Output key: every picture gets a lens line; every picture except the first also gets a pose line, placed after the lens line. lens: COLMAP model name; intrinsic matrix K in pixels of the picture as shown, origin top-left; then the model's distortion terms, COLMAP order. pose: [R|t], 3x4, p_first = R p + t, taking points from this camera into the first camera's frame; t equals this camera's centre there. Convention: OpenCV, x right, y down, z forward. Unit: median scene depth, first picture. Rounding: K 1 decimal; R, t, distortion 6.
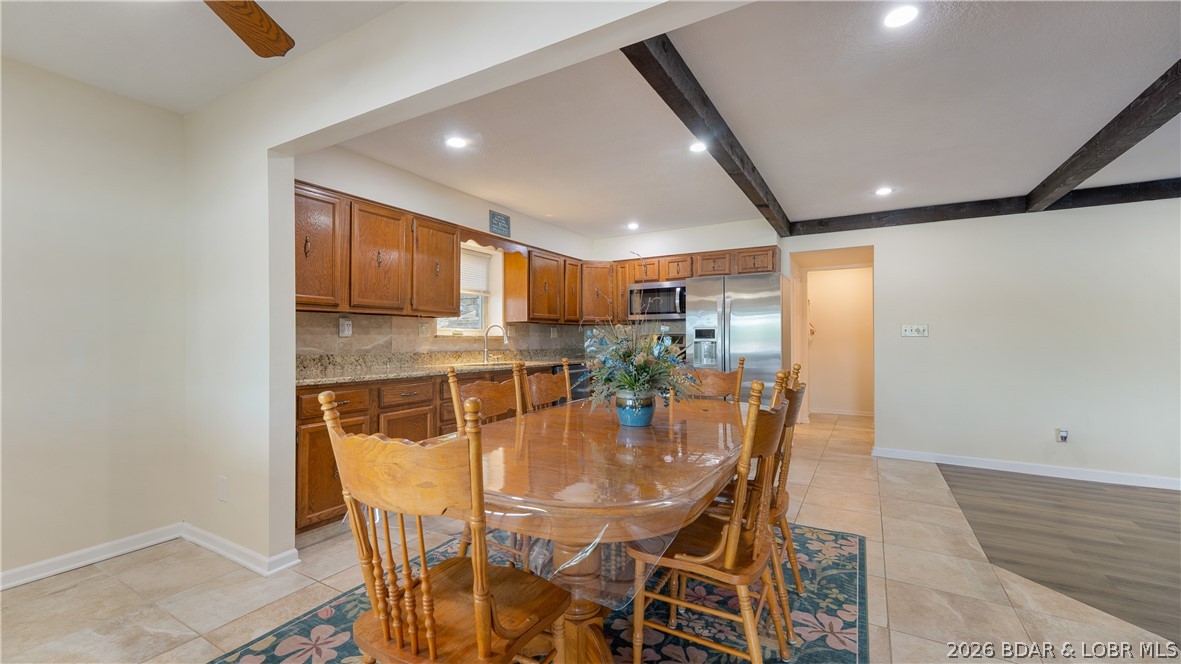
lens RADIAL K [[478.8, 0, 585.0], [0, 478.8, 331.9], [0, 0, 1]] dist [0.000954, 0.000222]
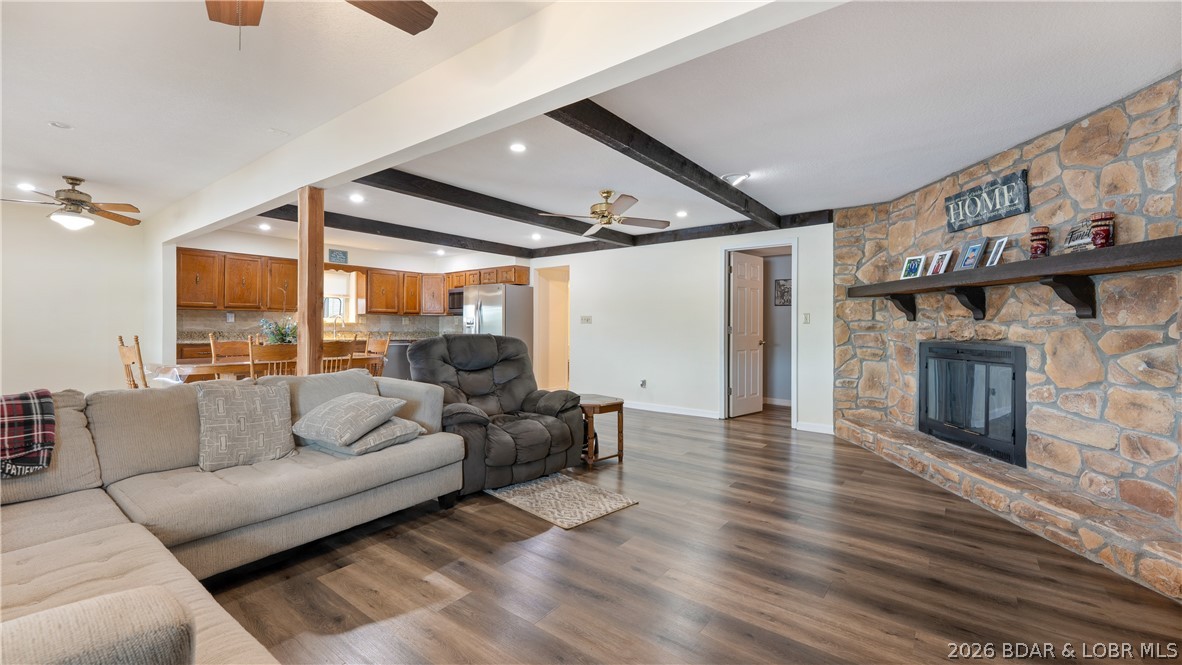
lens RADIAL K [[489.4, 0, 583.9], [0, 489.4, 320.9], [0, 0, 1]] dist [0.017493, 0.000228]
pose [[0.991114, 0.001189, -0.133013, 0.841454], [-0.001444, 0.999997, -0.001825, 0.004441], [0.133010, 0.002001, 0.991113, -0.561081]]
